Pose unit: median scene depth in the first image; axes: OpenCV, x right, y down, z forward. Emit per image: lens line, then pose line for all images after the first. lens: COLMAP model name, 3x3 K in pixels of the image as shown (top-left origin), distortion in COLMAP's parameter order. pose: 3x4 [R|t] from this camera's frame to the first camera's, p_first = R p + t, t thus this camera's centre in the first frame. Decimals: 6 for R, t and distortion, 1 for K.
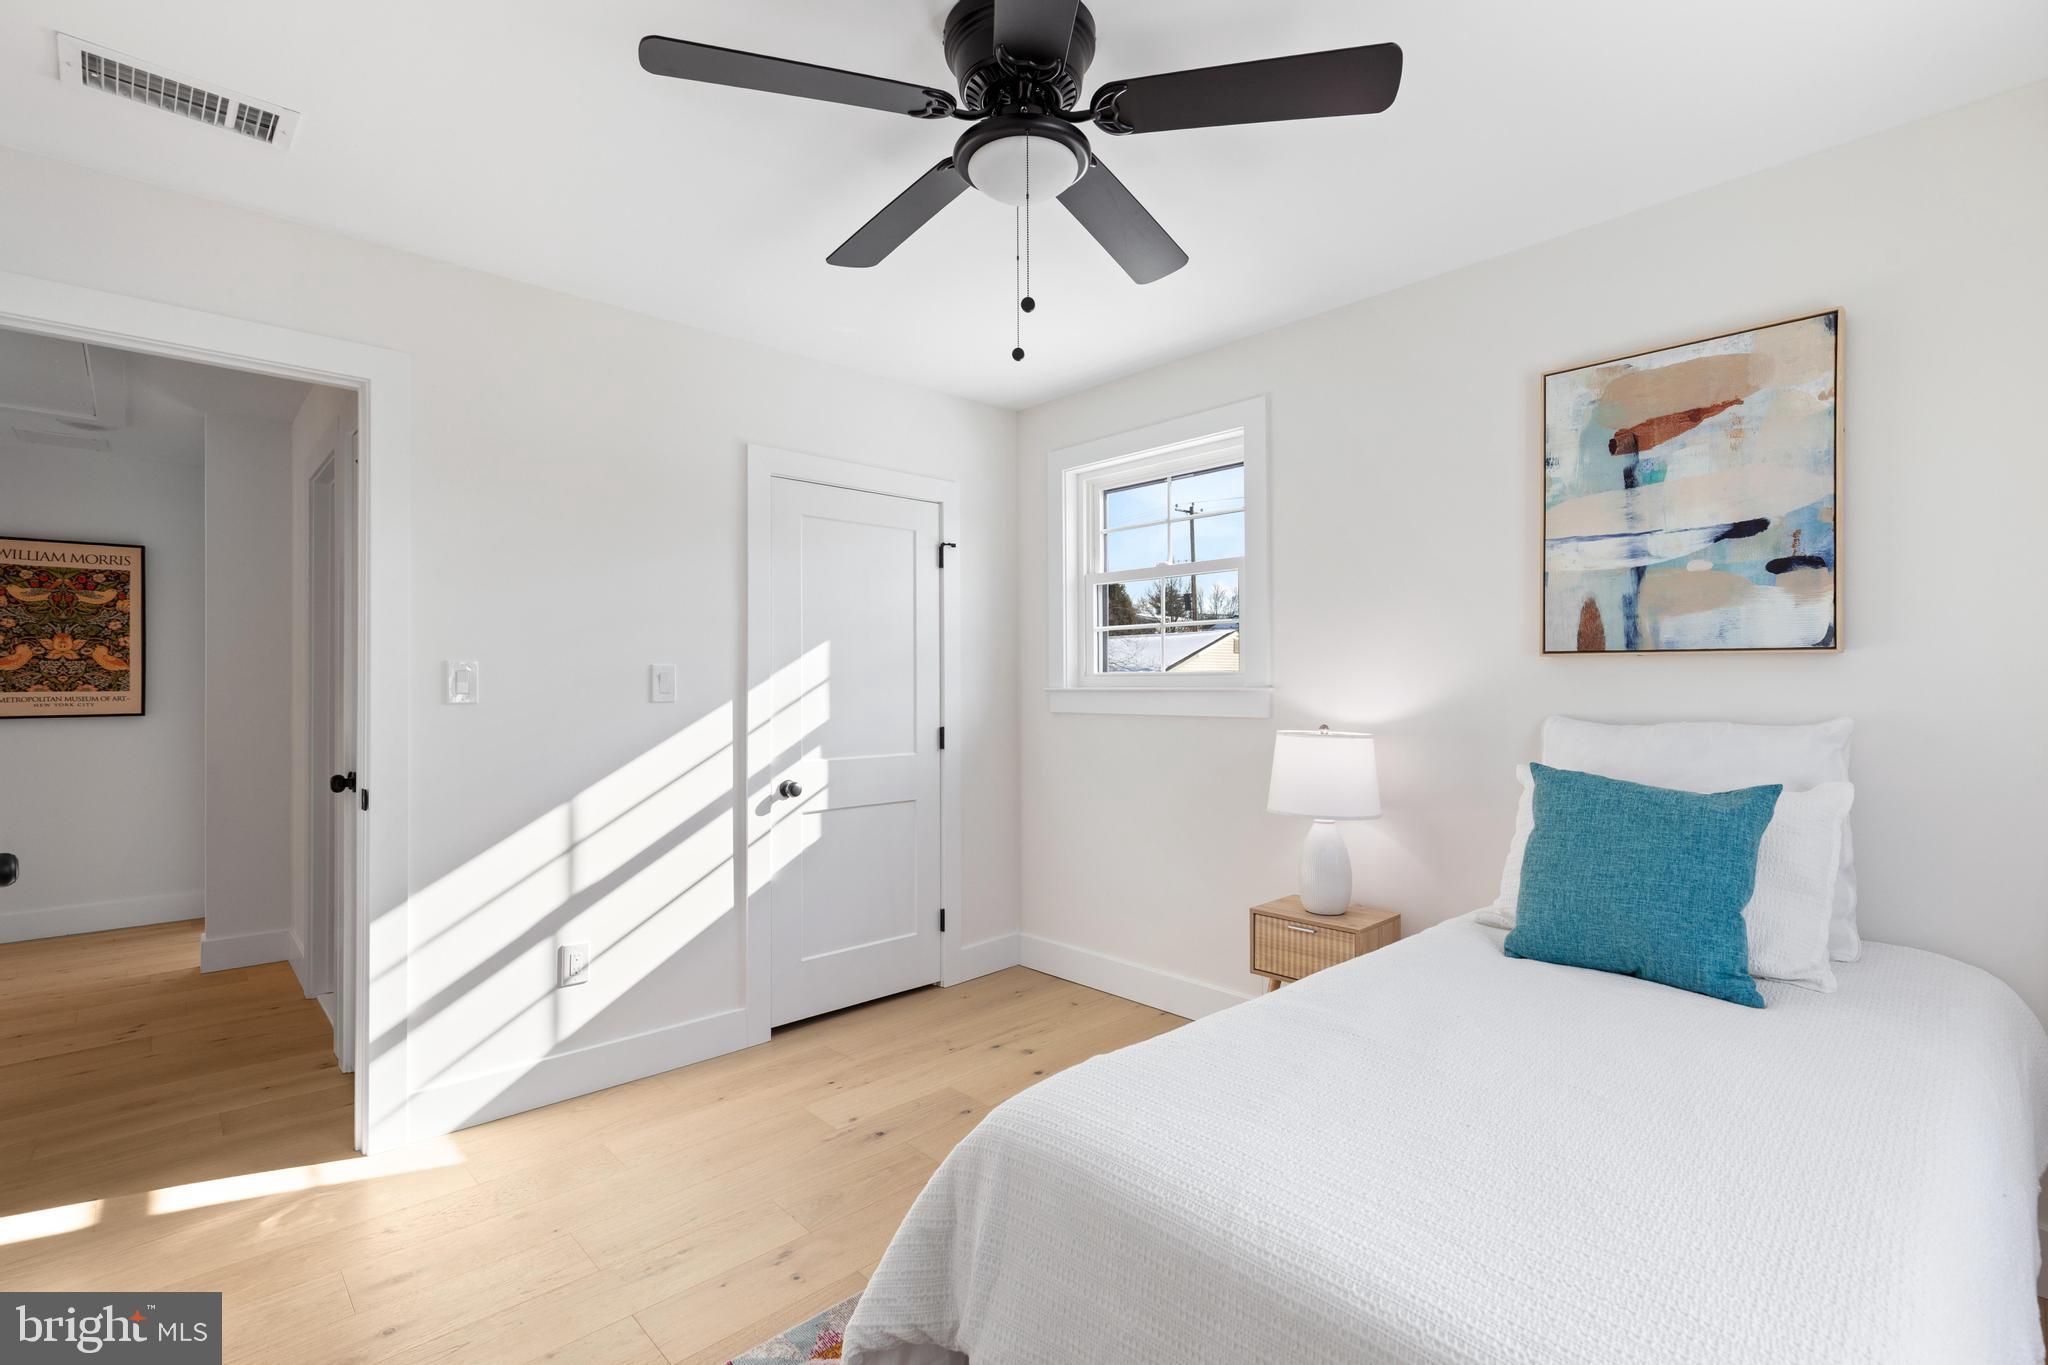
lens RADIAL K [[920.4, 0, 1017.5], [0, 920.4, 666.4], [0, 0, 1]] dist [-0.003015, -0.001203]
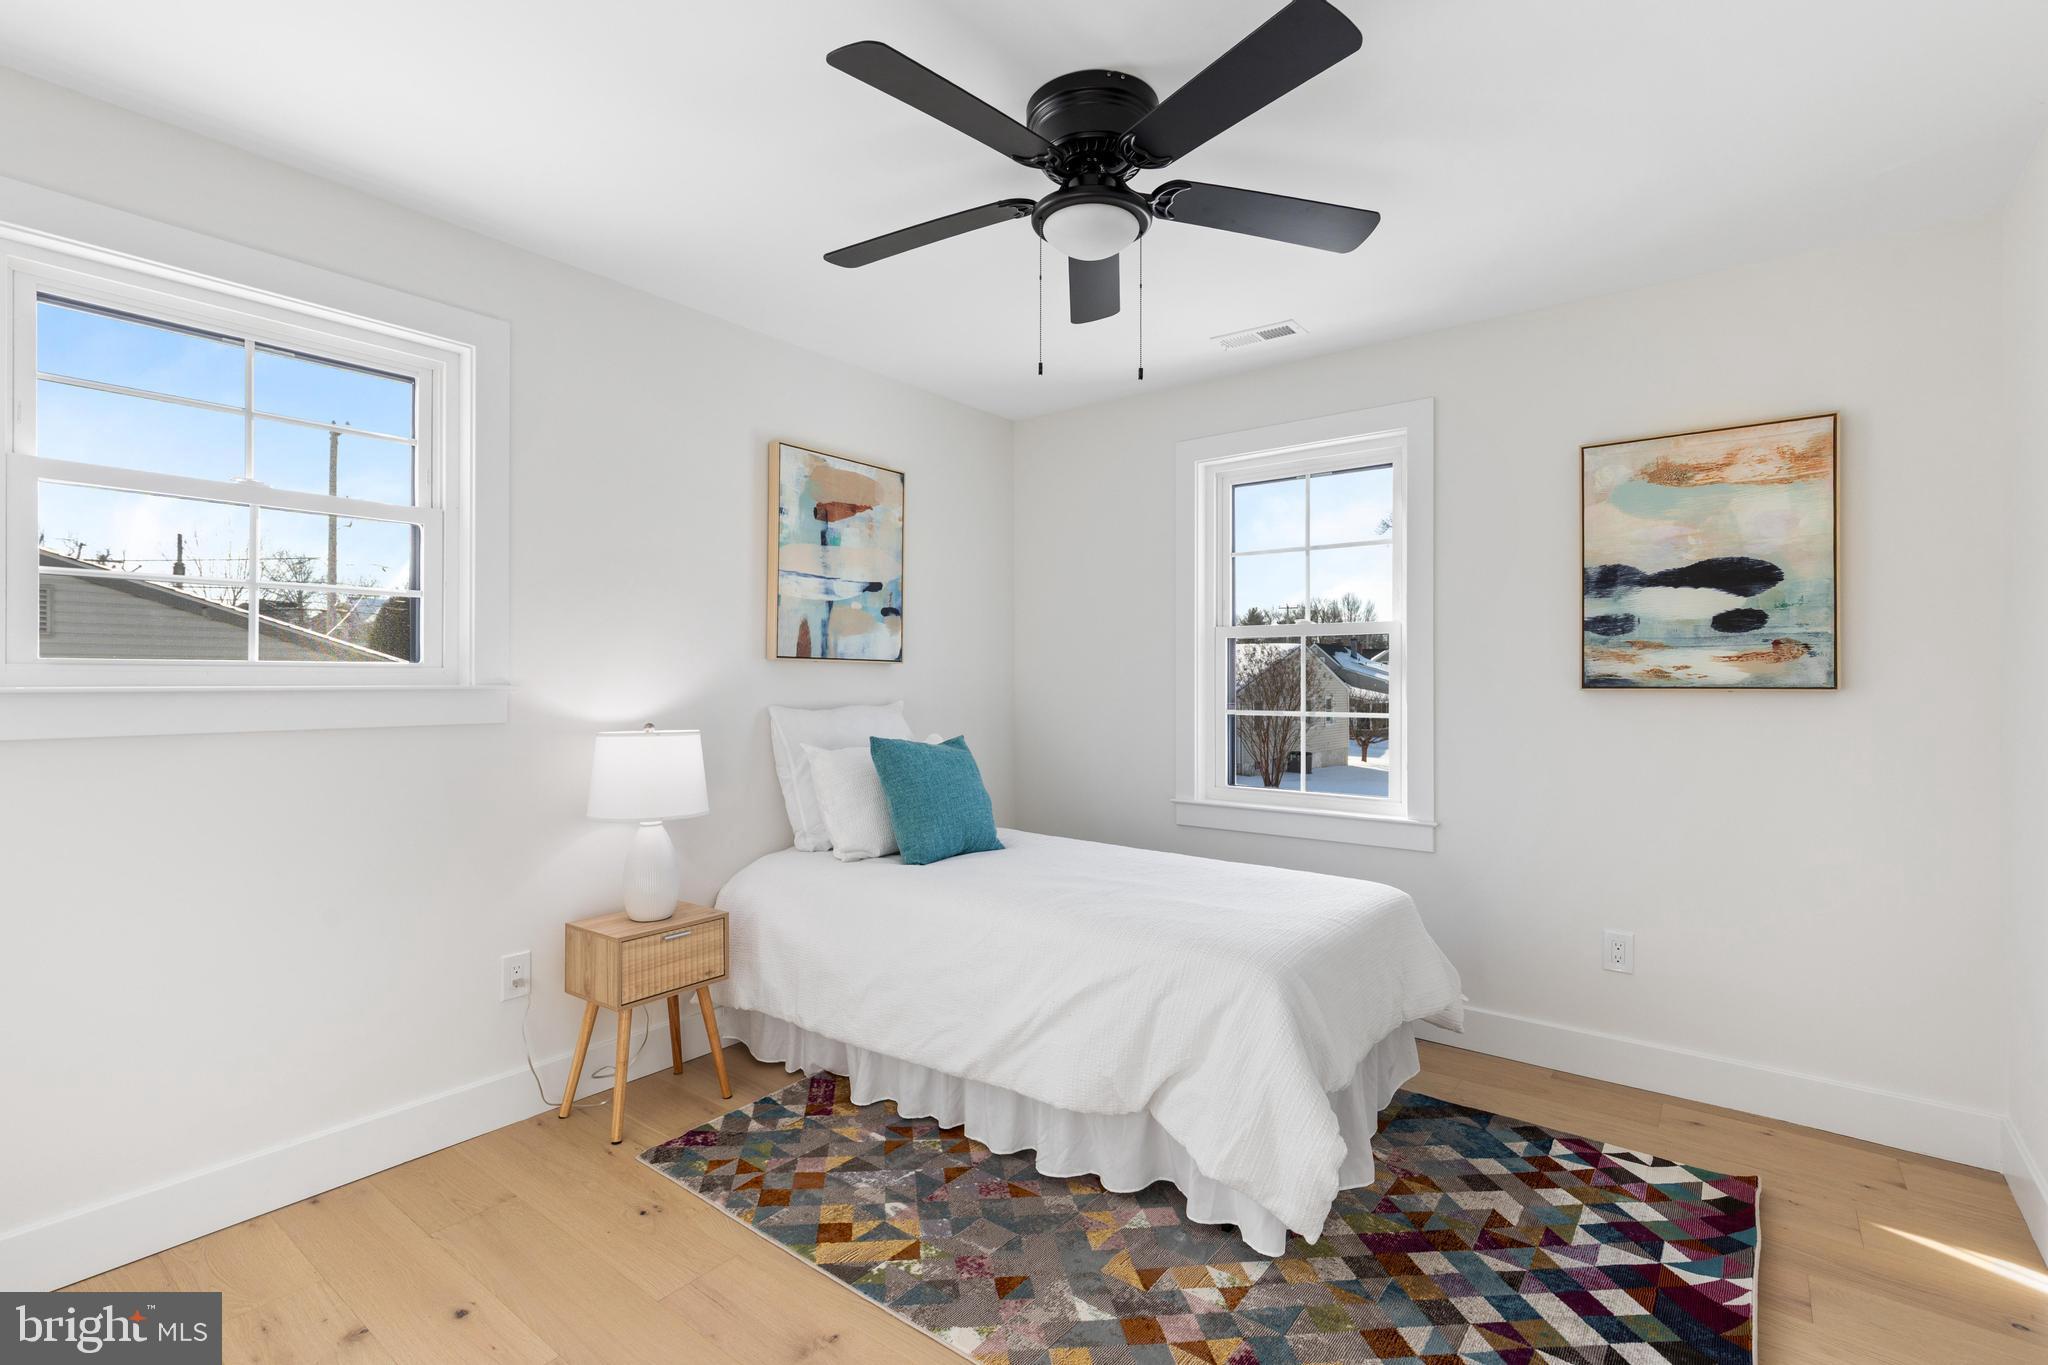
lens RADIAL K [[920.4, 0, 1017.5], [0, 920.4, 666.4], [0, 0, 1]] dist [-0.003015, -0.001203]
pose [[-0.154811, 0.011323, 0.987879, -0.809851], [-0.023471, 0.999610, -0.015135, 0.010565], [-0.987665, -0.025529, -0.154485, 0.925561]]
